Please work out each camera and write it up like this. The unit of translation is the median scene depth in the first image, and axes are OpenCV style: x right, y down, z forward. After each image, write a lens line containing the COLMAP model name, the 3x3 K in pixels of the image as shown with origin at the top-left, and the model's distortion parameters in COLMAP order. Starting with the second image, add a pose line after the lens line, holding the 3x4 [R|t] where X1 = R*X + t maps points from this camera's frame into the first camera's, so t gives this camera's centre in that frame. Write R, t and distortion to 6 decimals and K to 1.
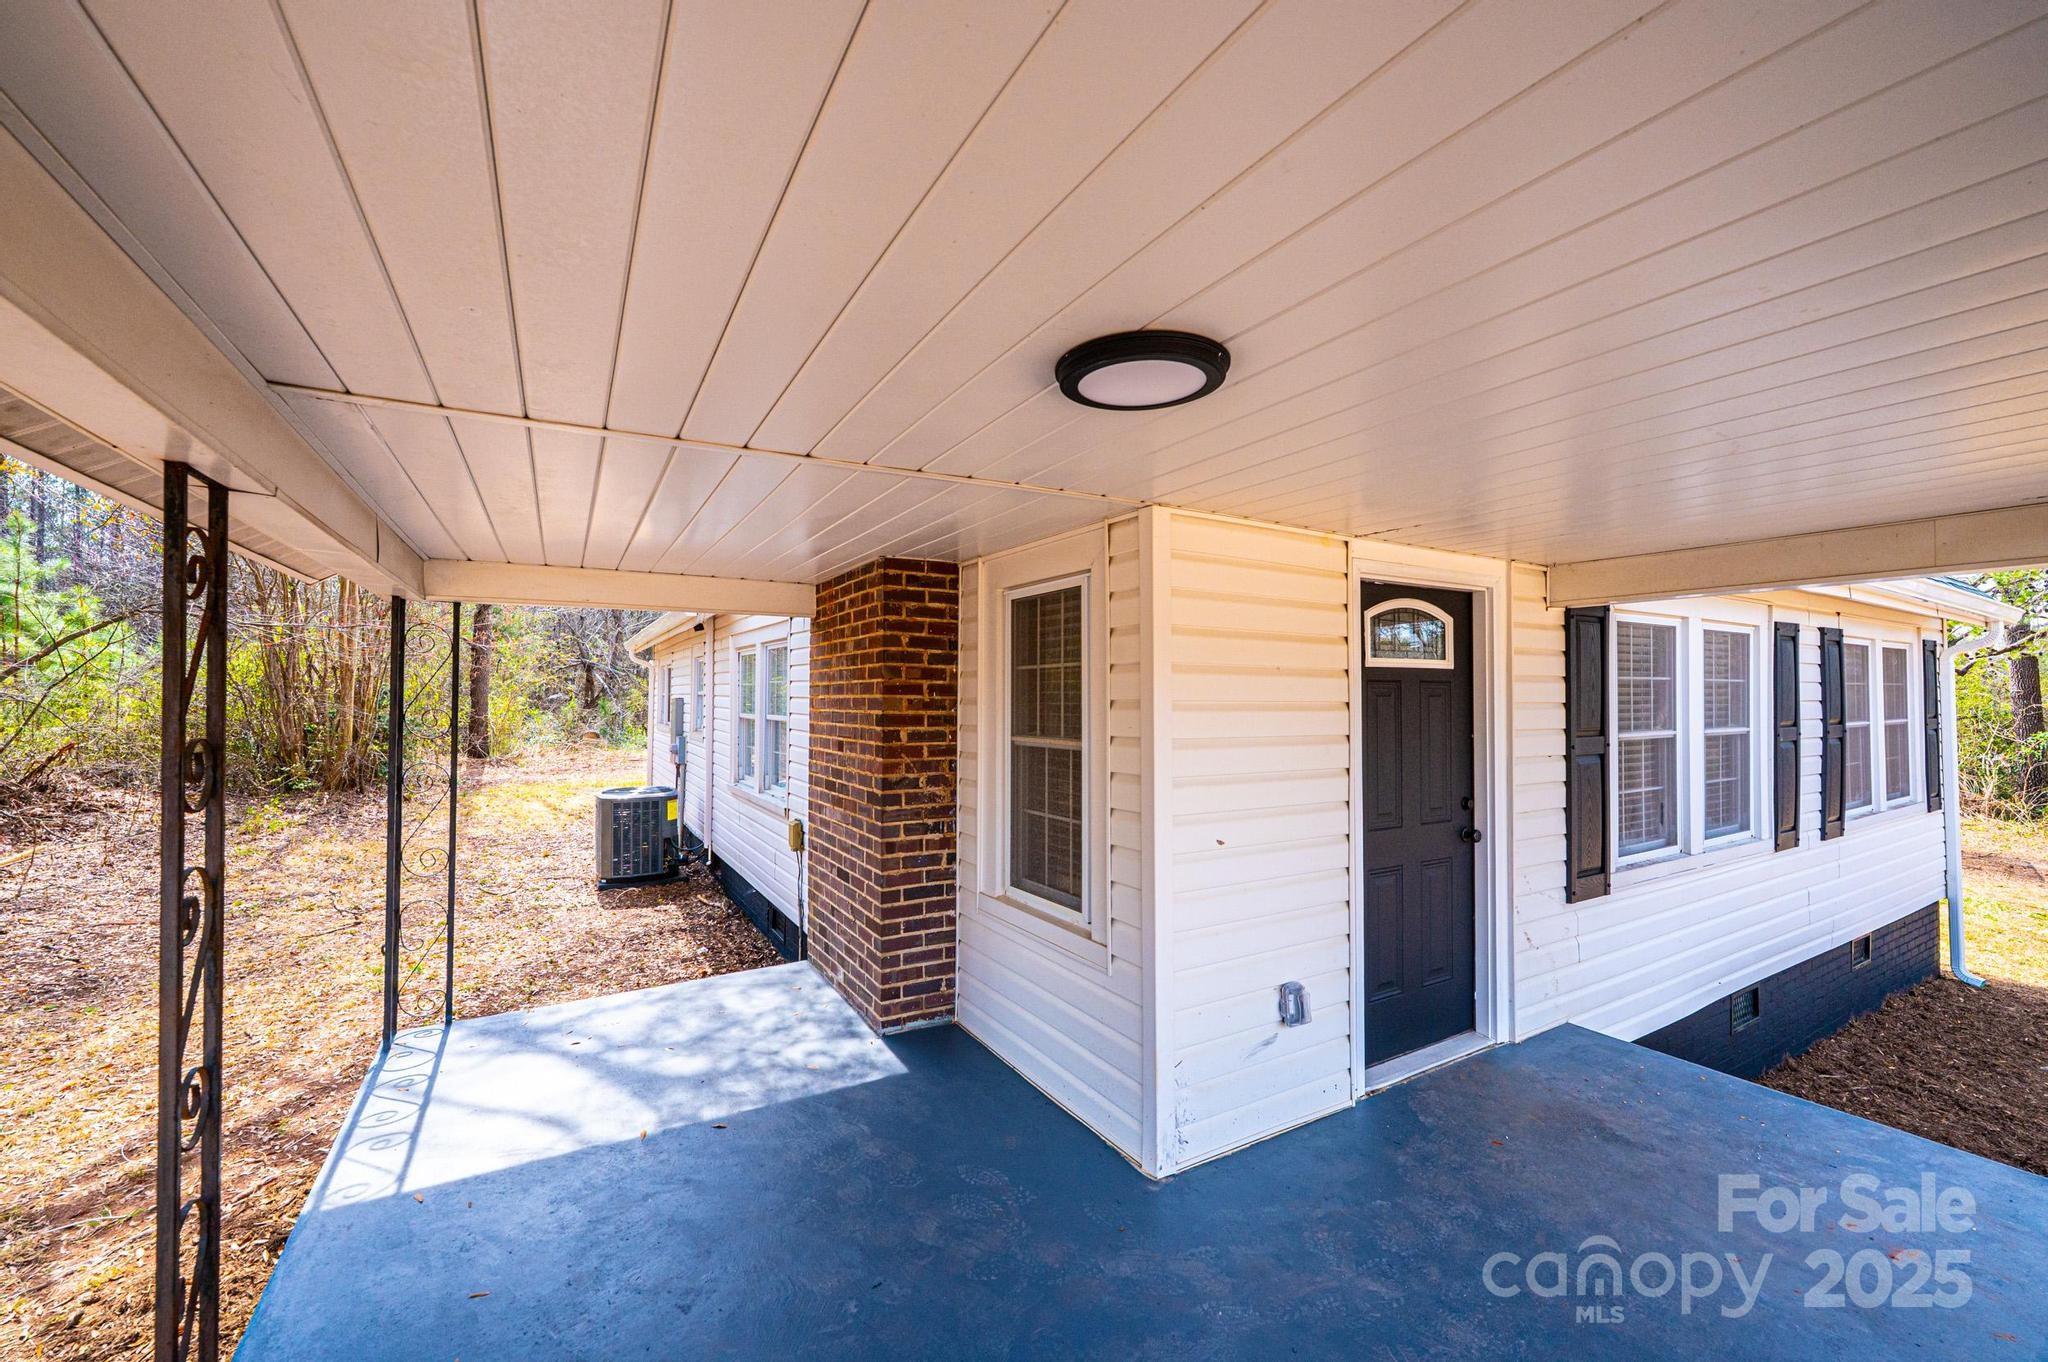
lens RADIAL K [[827.4, 0, 1024.0], [0, 827.4, 681.0], [0, 0, 1]] dist [-0.002590, 0.000287]
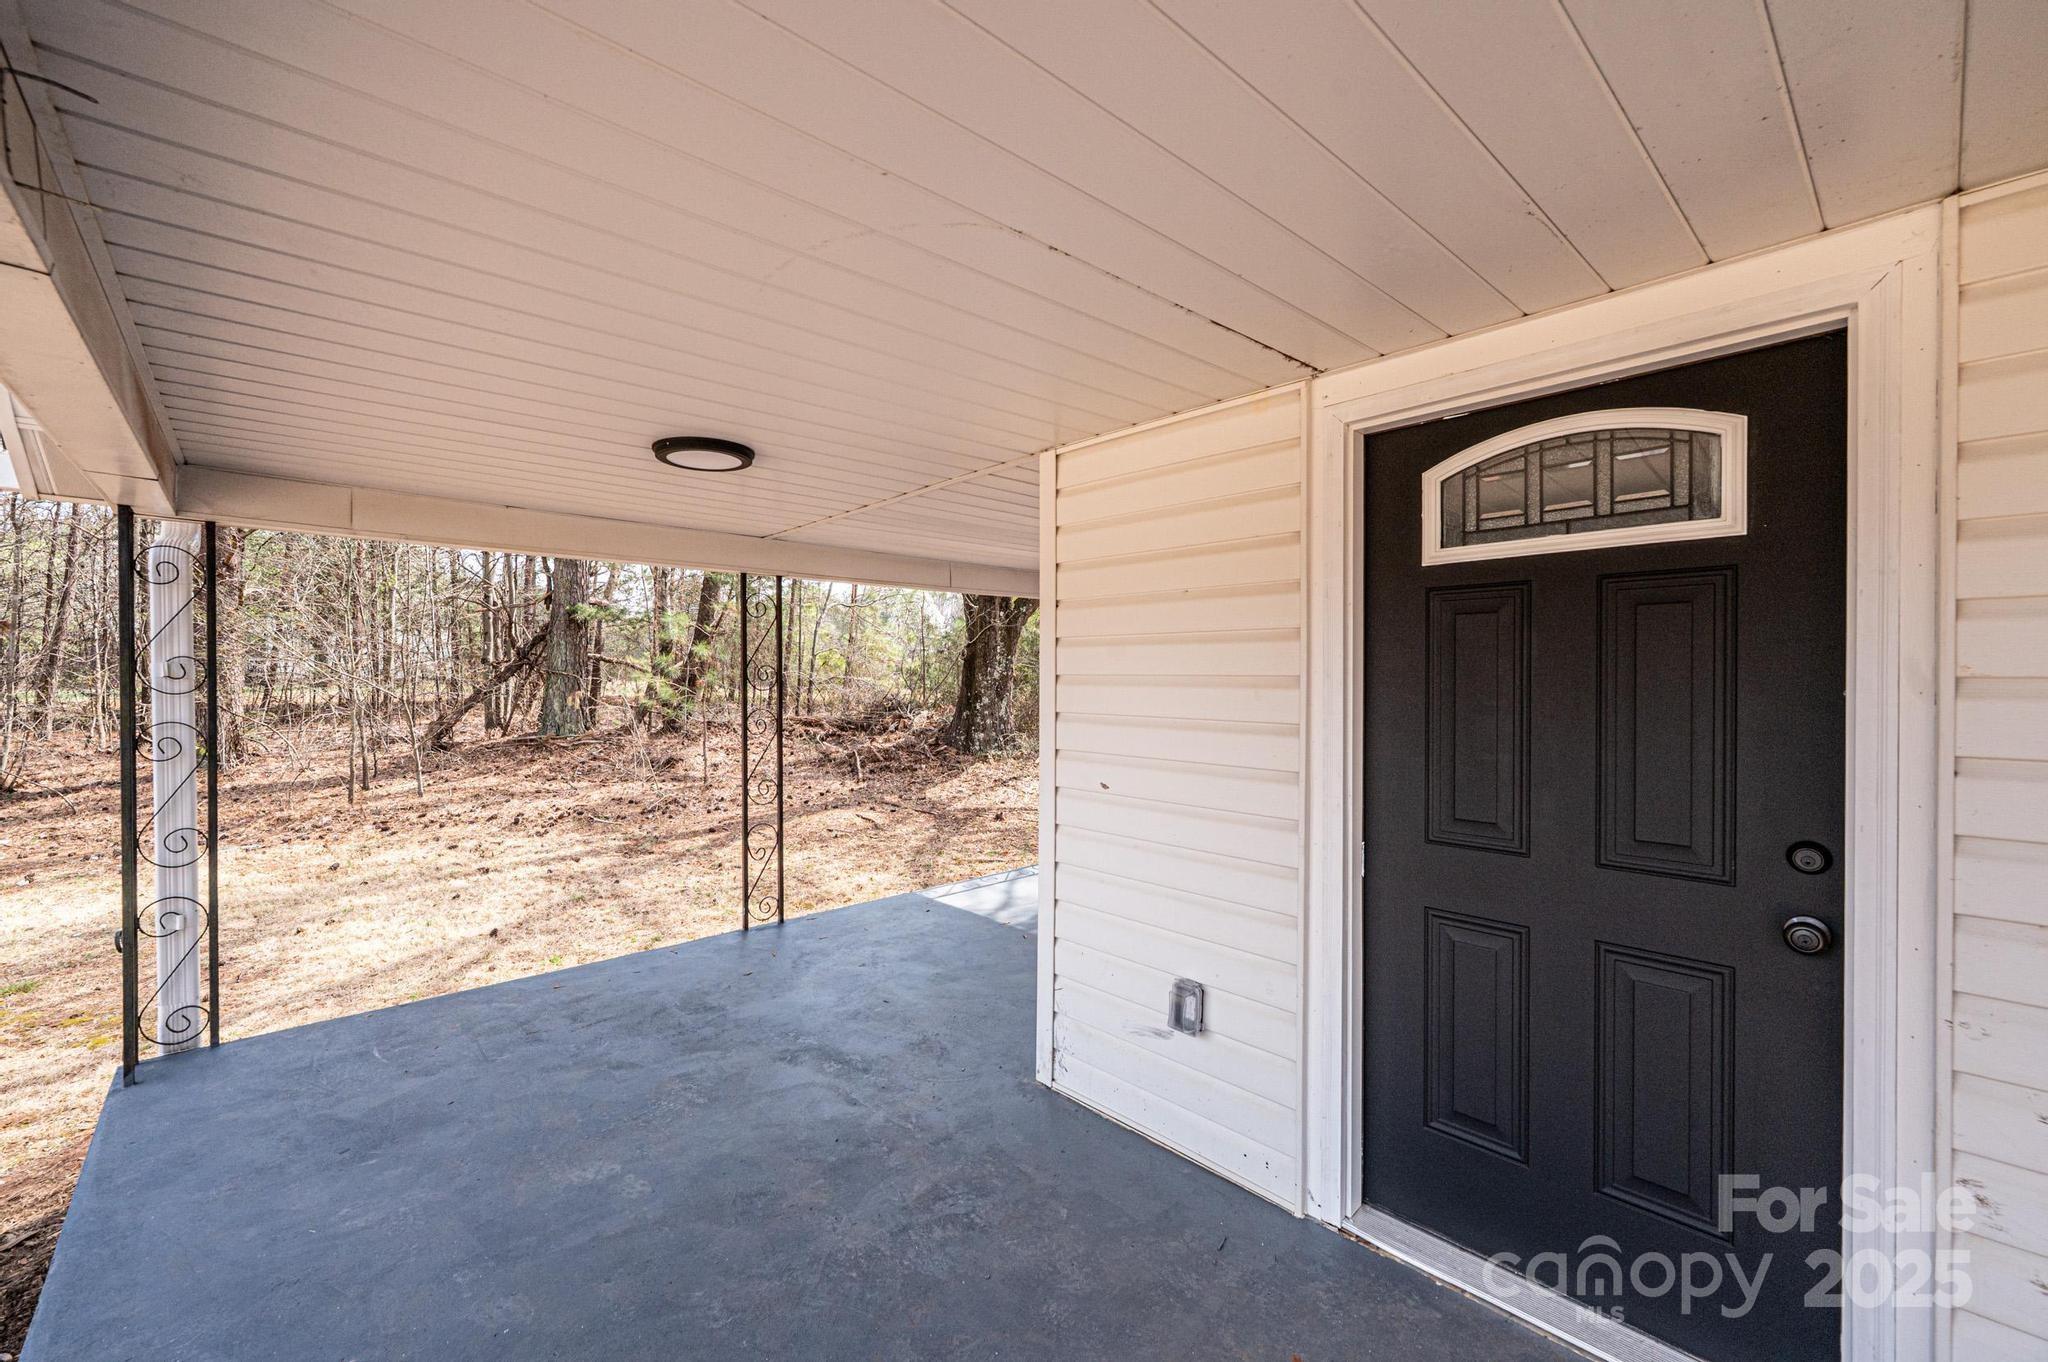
lens RADIAL K [[827.4, 0, 1024.0], [0, 827.4, 681.0], [0, 0, 1]] dist [-0.002590, 0.000287]
pose [[0.211436, 0.002988, -0.977387, 1.069144], [0.020055, 0.999772, 0.007395, 0.063848], [0.977186, -0.021165, 0.211327, 0.675431]]
